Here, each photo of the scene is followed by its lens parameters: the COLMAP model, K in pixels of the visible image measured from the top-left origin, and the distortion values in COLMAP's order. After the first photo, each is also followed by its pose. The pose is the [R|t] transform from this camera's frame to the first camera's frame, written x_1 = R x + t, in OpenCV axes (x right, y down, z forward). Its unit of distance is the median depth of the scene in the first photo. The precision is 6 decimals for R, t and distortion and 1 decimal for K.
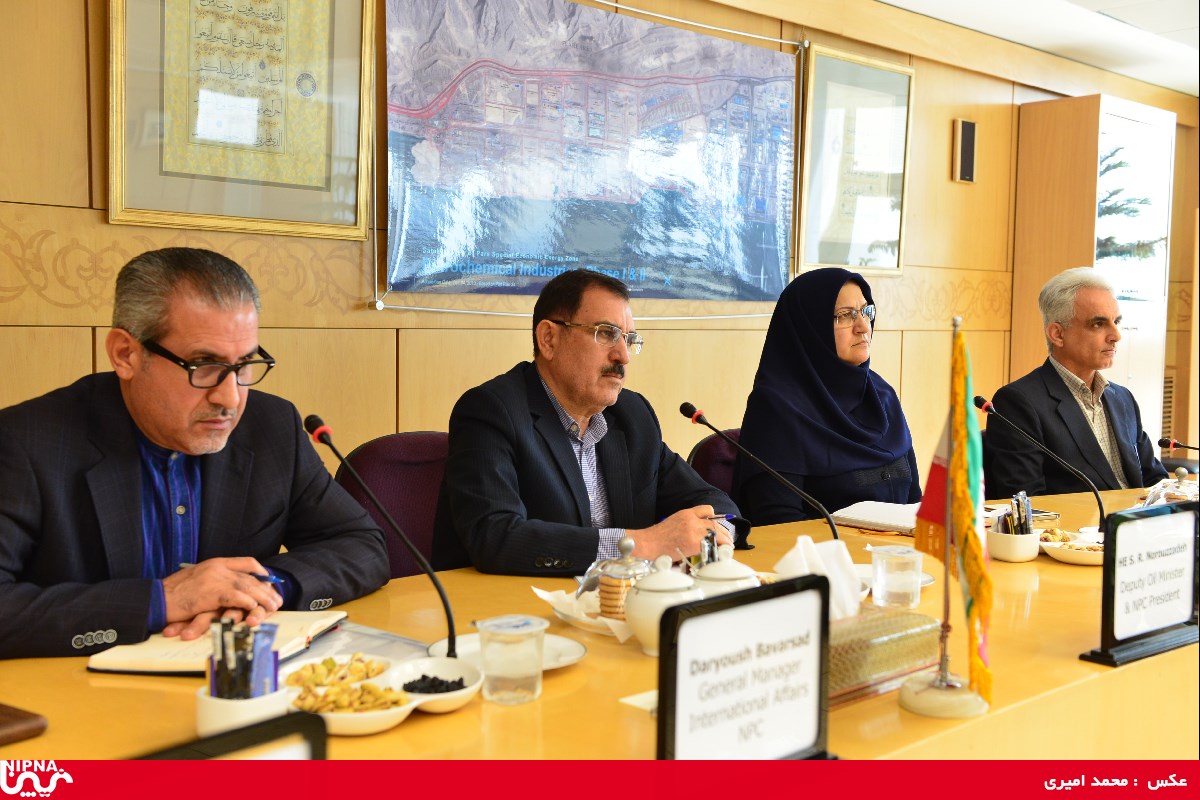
lens RADIAL K [[1303.6, 0, 600.0], [0, 1303.6, 400.0], [0, 0, 1]] dist [0.049801, -0.005476]
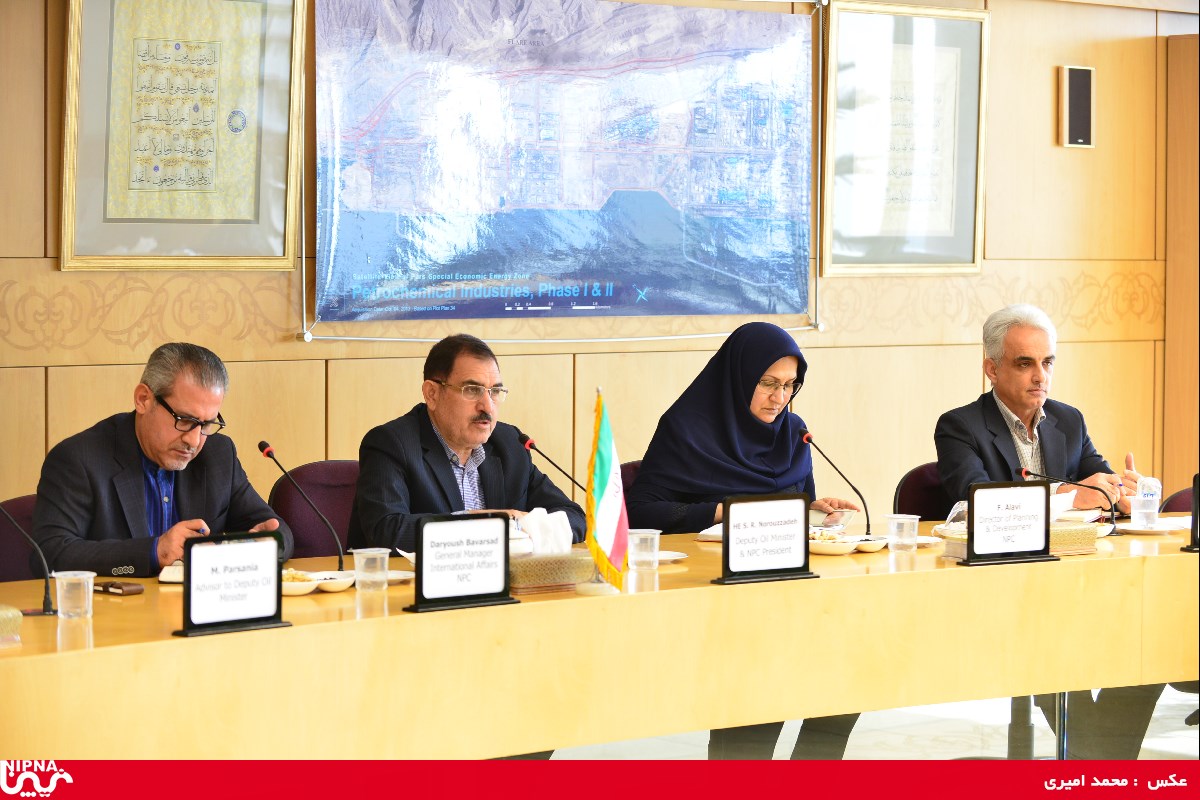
lens RADIAL K [[3067.2, 0, 600.0], [0, 3067.2, 400.0], [0, 0, 1]] dist [-0.314344, 0.688672]
pose [[0.997012, -0.004097, -0.077135, 0.226310], [0.003034, 0.999899, -0.013905, 0.006425], [0.077184, 0.013630, 0.996924, -1.267576]]
